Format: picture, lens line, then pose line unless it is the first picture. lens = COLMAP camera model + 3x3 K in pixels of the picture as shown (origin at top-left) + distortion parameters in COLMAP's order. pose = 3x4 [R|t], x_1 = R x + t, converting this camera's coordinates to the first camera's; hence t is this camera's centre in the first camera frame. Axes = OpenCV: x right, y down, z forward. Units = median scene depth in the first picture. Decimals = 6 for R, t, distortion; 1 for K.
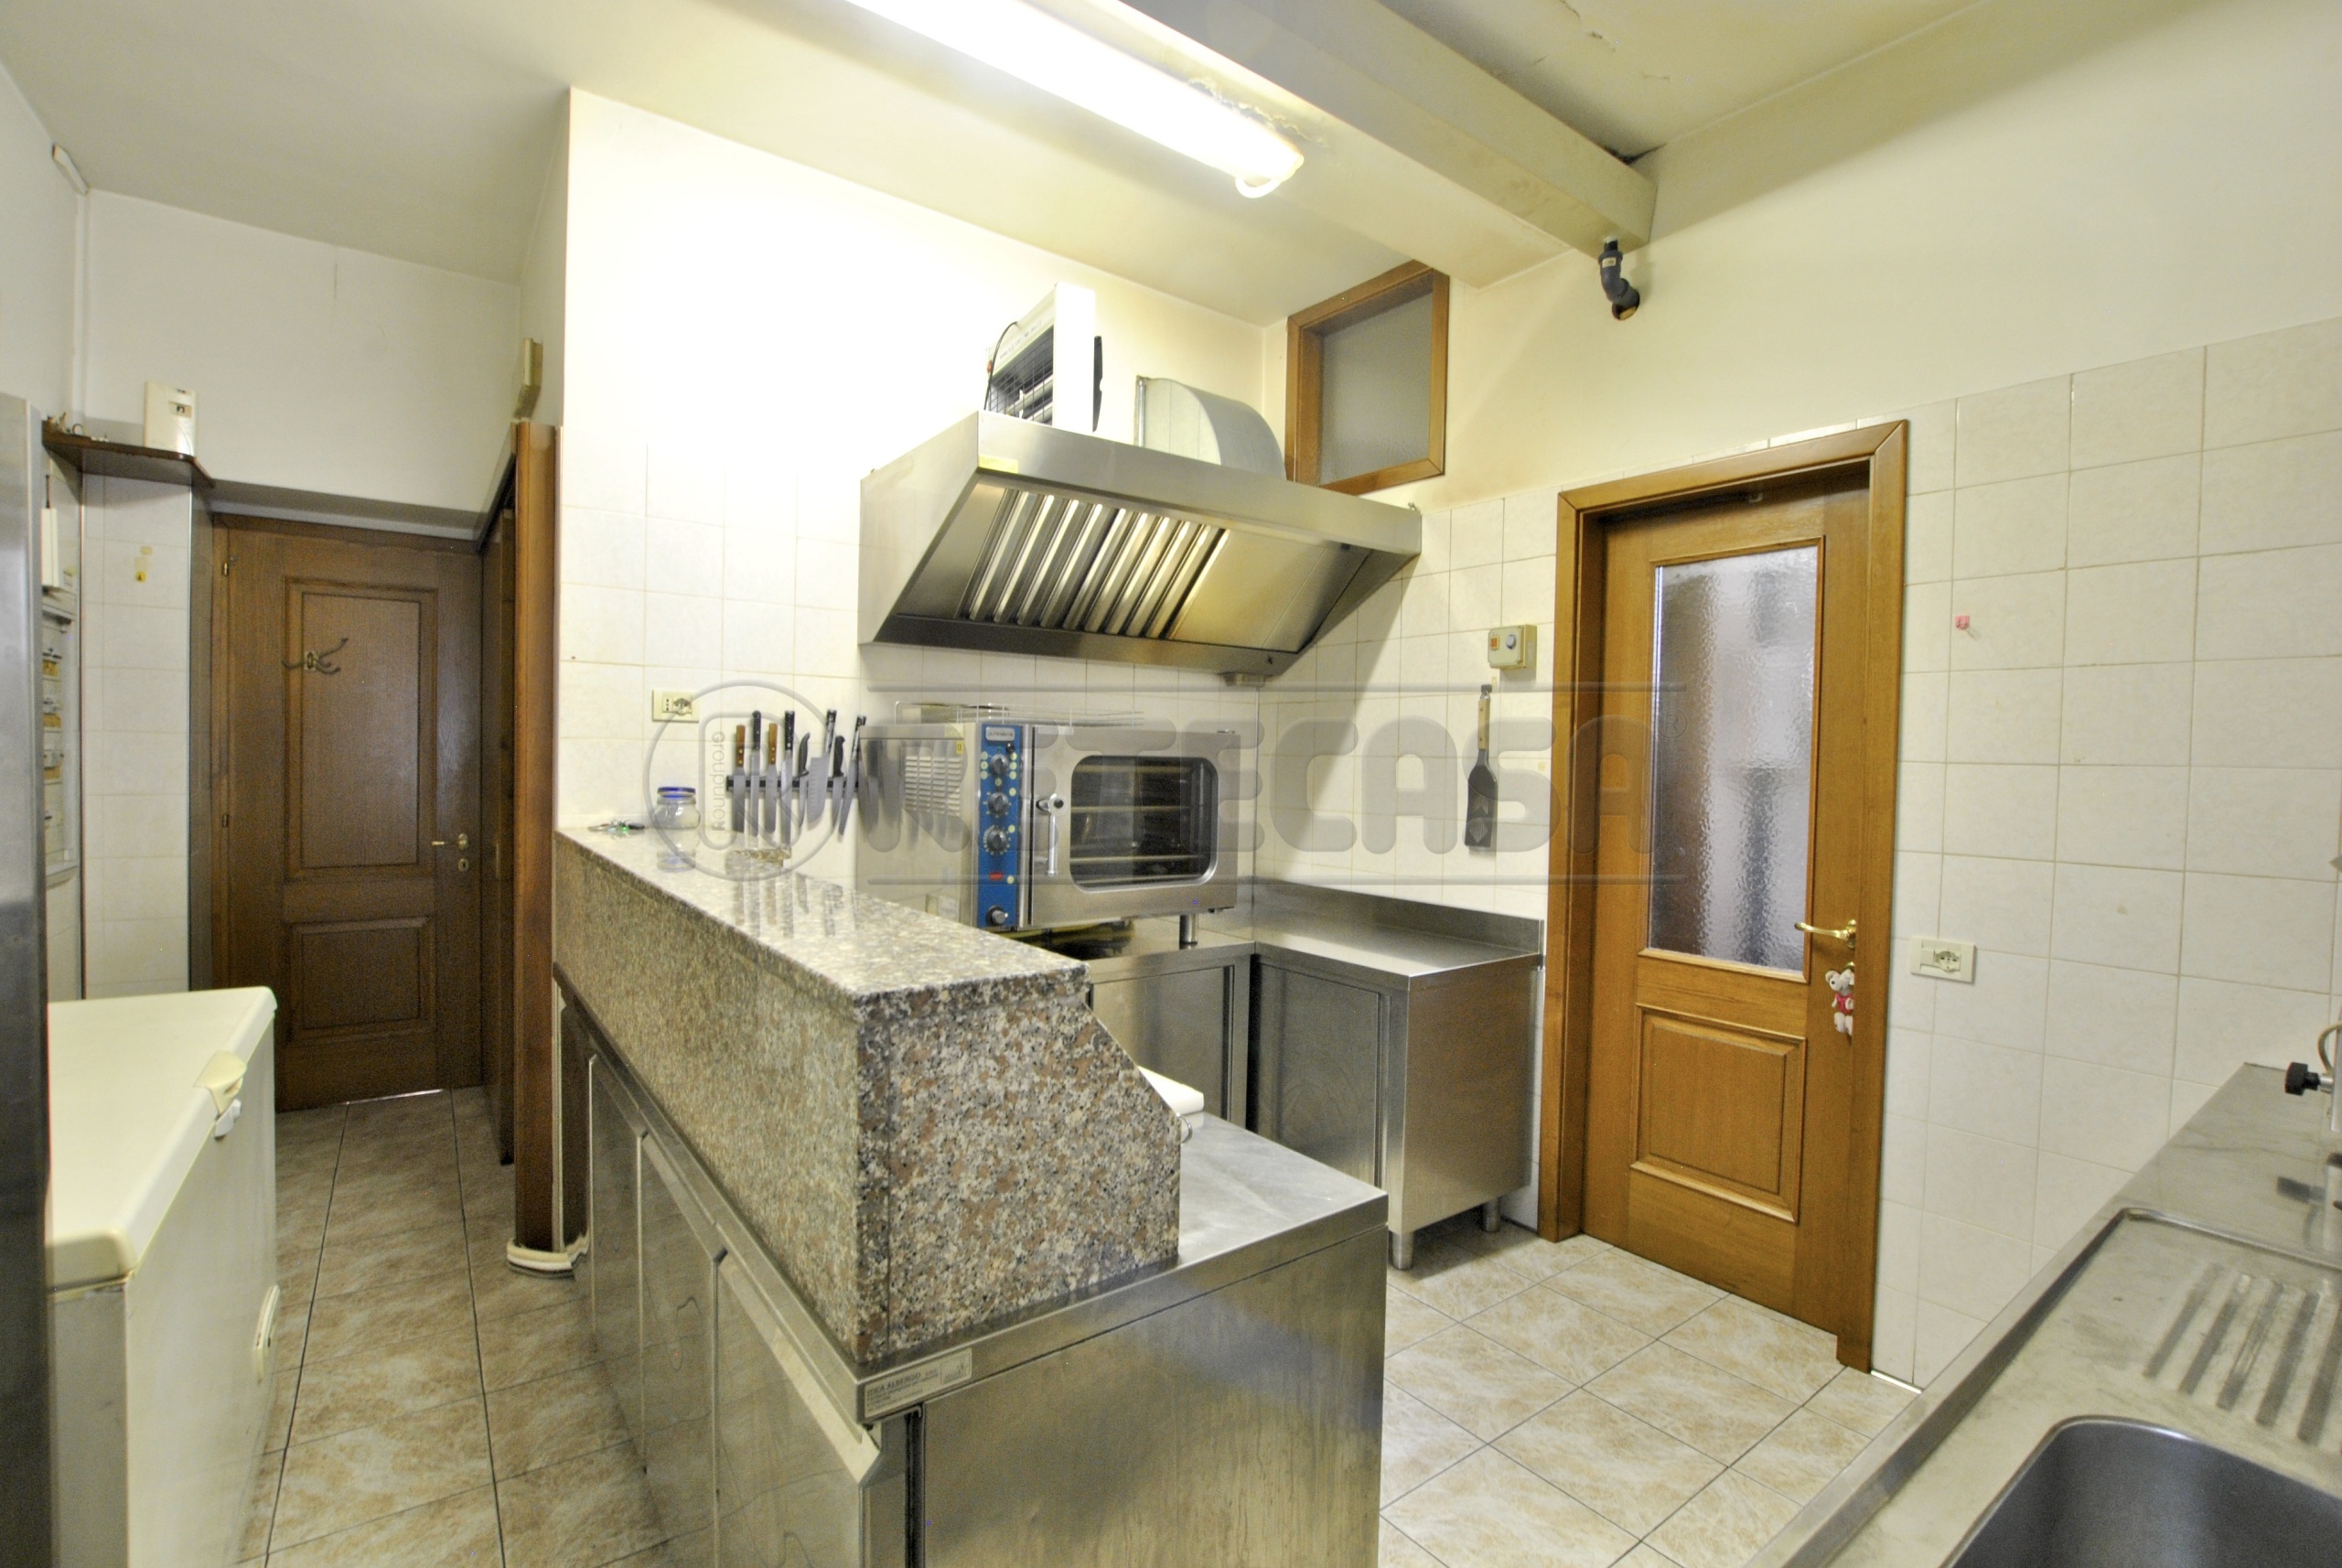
lens RADIAL K [[1035.9, 0, 1171.0], [0, 1035.9, 784.0], [0, 0, 1]] dist [-0.035038, 0.007405]
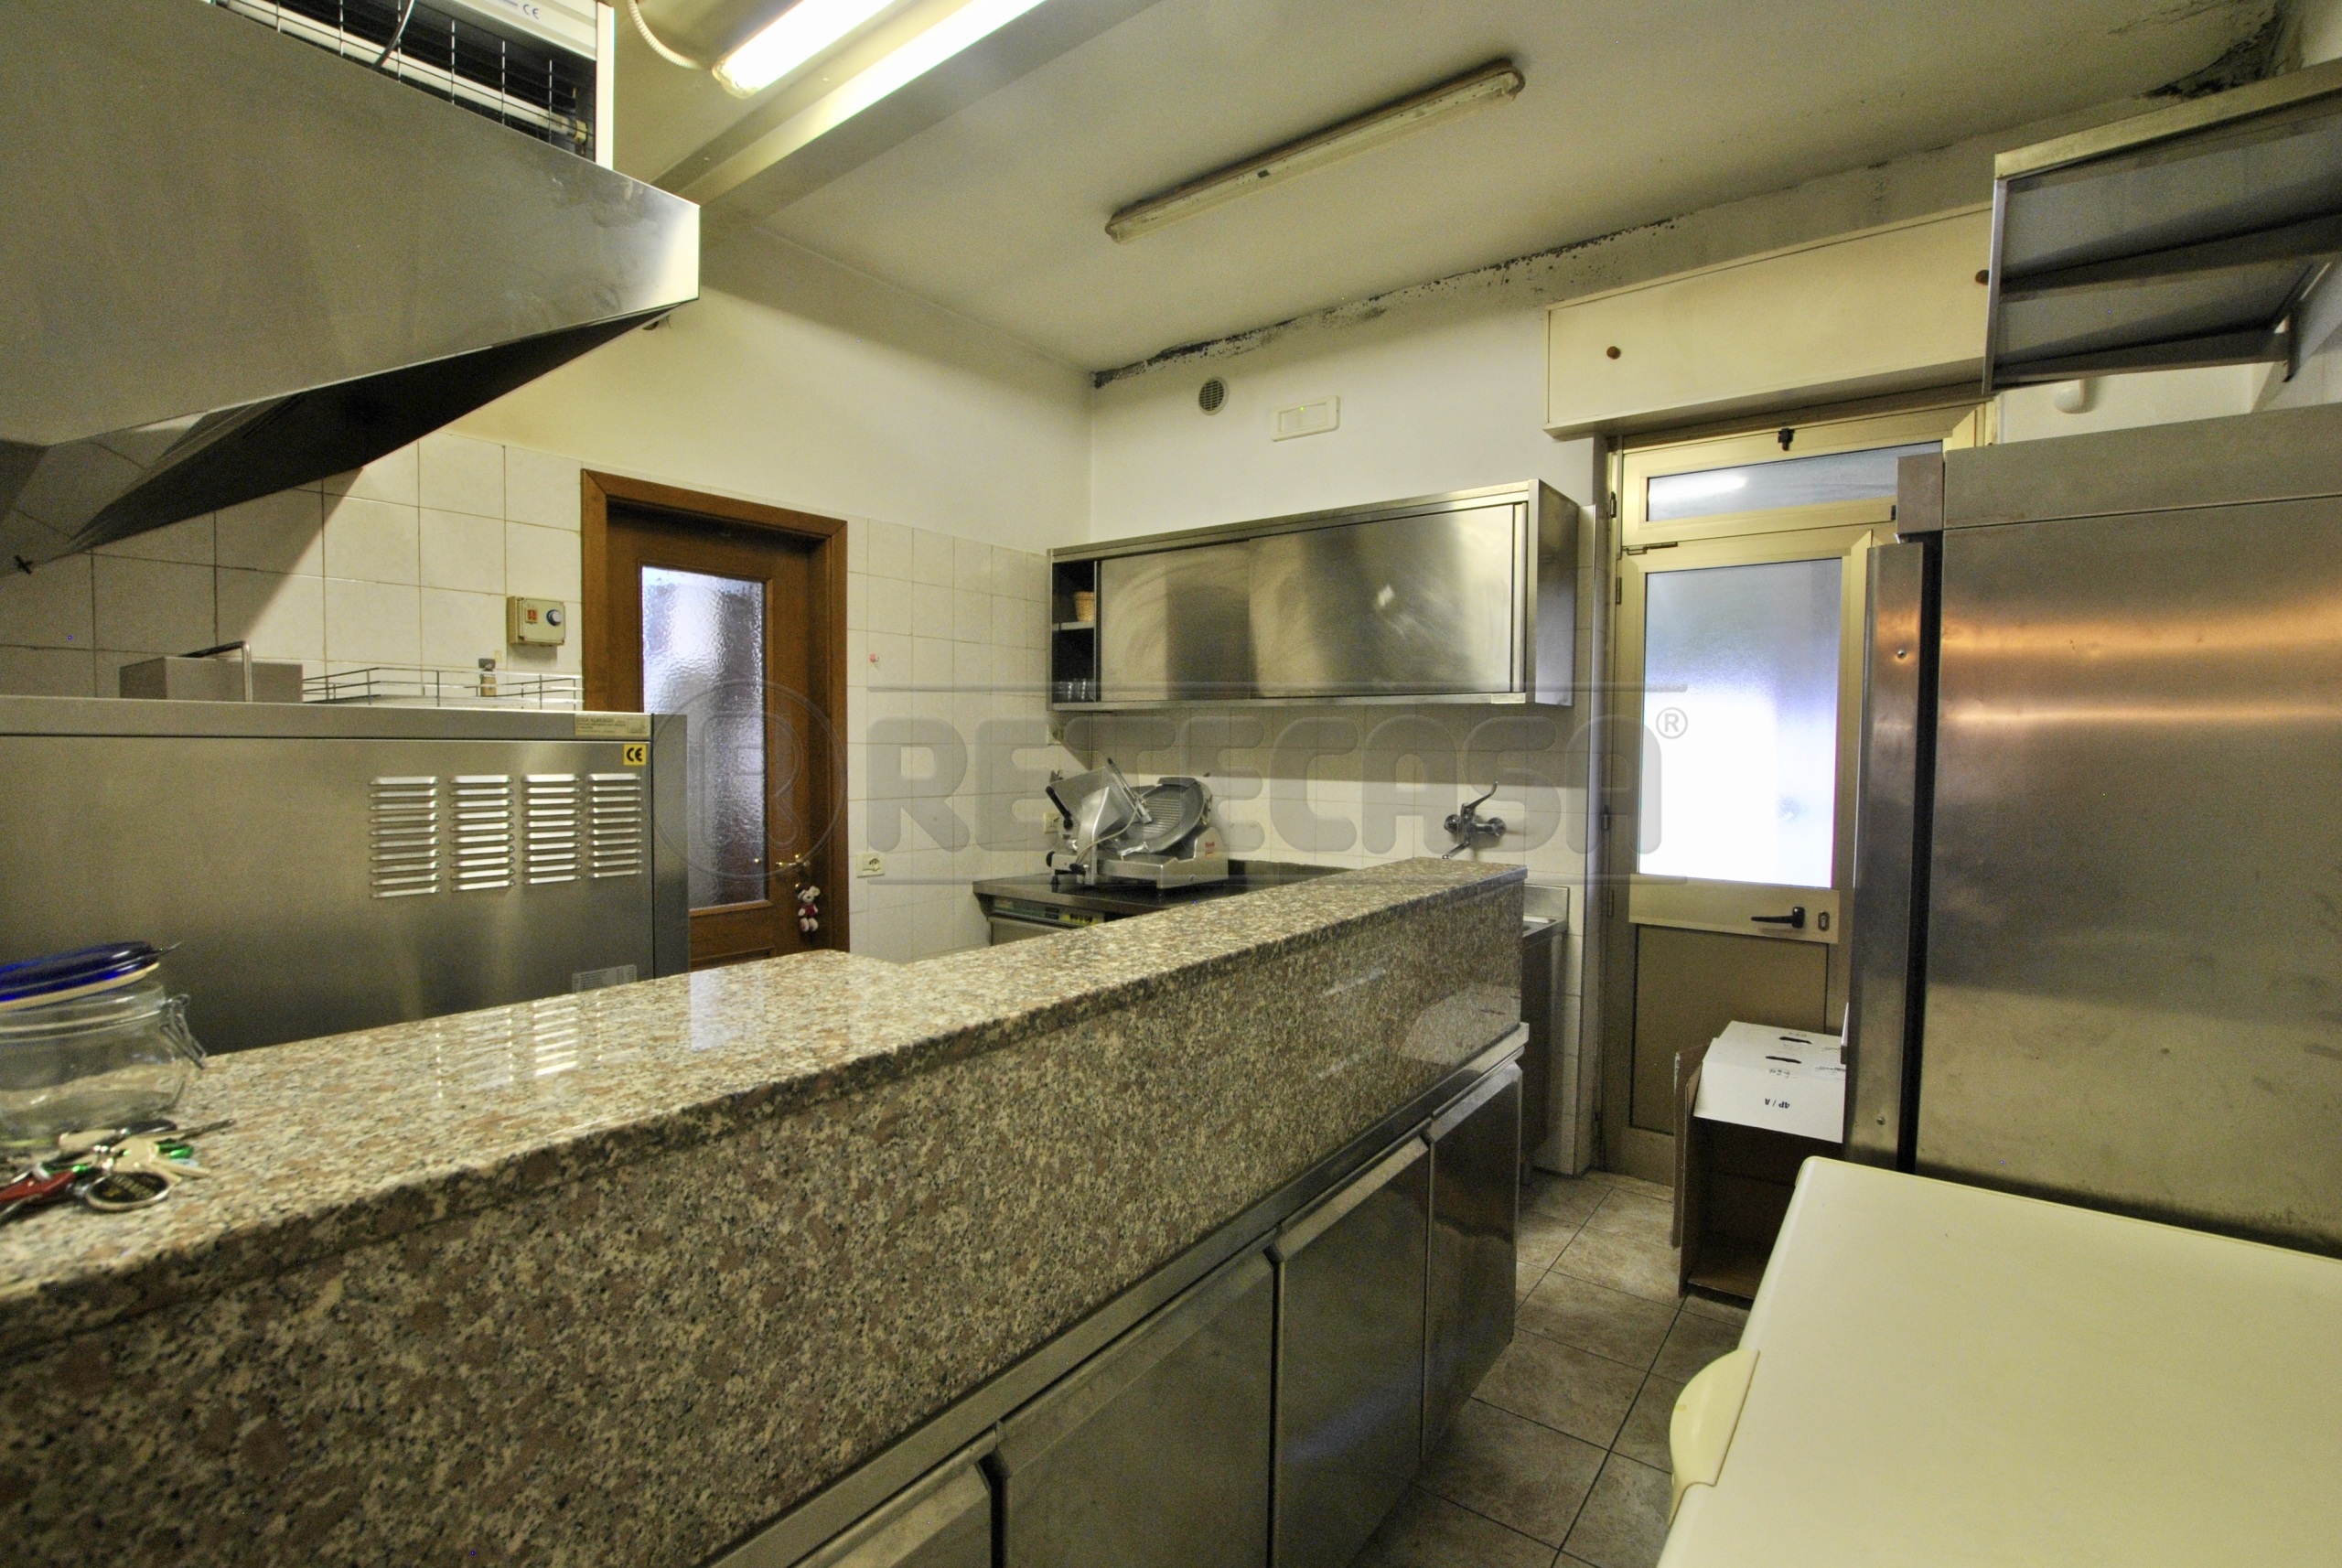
lens RADIAL K [[1035.9, 0, 1171.0], [0, 1035.9, 784.0], [0, 0, 1]] dist [-0.035038, 0.007405]
pose [[-0.283245, -0.059806, 0.957181, -0.726686], [0.011703, 0.997764, 0.065805, -0.045017], [-0.958976, 0.029840, -0.281911, 0.756666]]
